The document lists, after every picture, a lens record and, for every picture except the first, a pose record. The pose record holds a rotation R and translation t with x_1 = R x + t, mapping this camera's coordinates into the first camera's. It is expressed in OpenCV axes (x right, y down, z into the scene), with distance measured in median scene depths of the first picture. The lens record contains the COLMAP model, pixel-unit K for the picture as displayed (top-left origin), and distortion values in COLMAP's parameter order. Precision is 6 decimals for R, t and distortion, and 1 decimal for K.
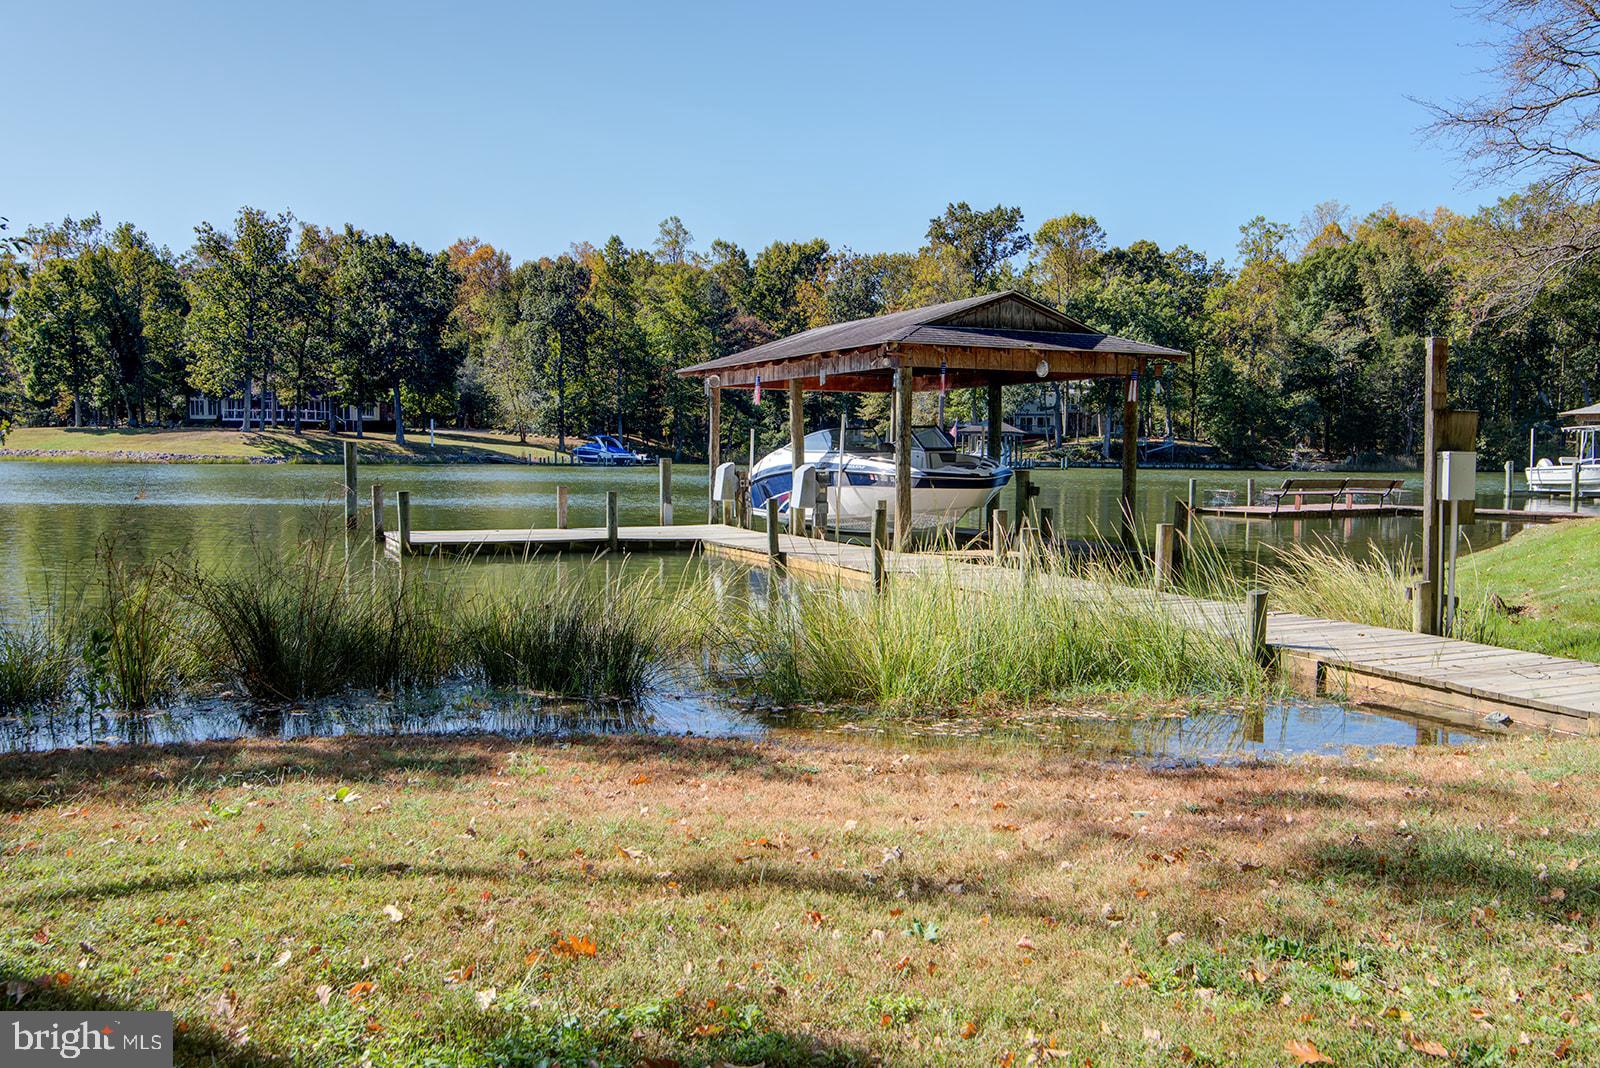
lens RADIAL K [[1309.2, 0, 800.0], [0, 1309.2, 534.0], [0, 0, 1]] dist [-0.009923, 0.073416]
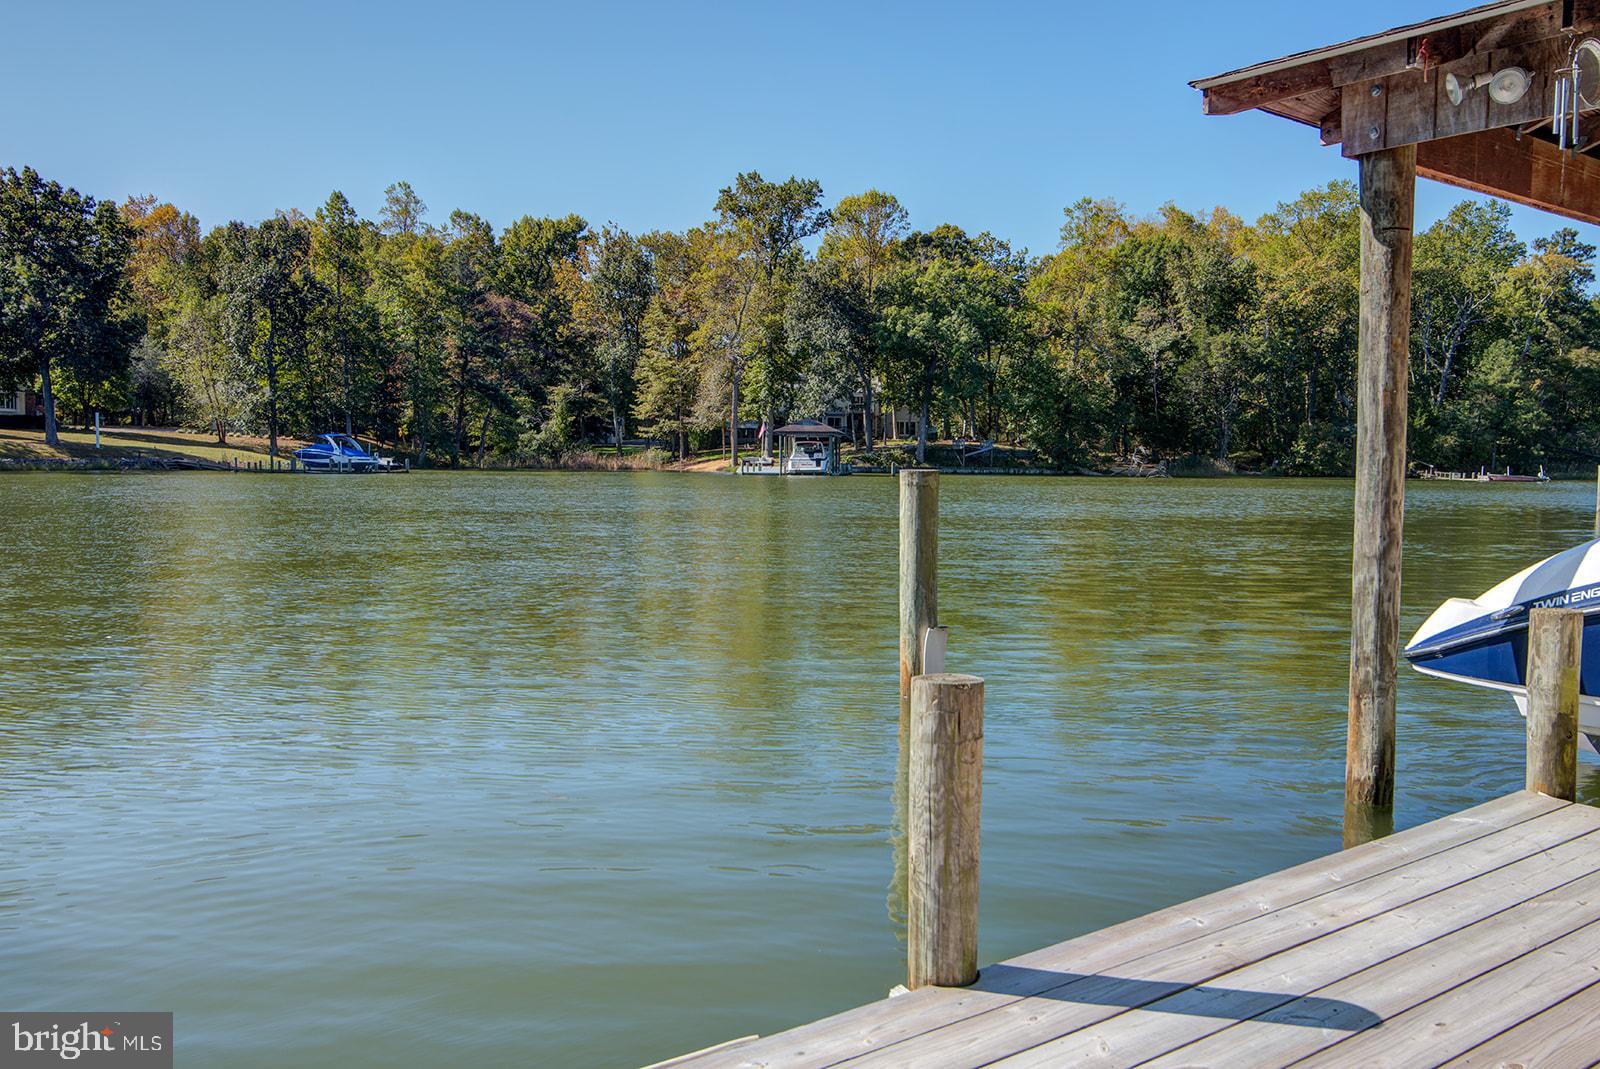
lens RADIAL K [[1309.2, 0, 800.0], [0, 1309.2, 534.5], [0, 0, 1]] dist [-0.009923, 0.073416]
pose [[0.976881, -0.012103, 0.213441, -0.036922], [0.012670, 0.999919, -0.001288, -0.008235], [-0.213408, 0.003963, 0.976955, 0.134513]]
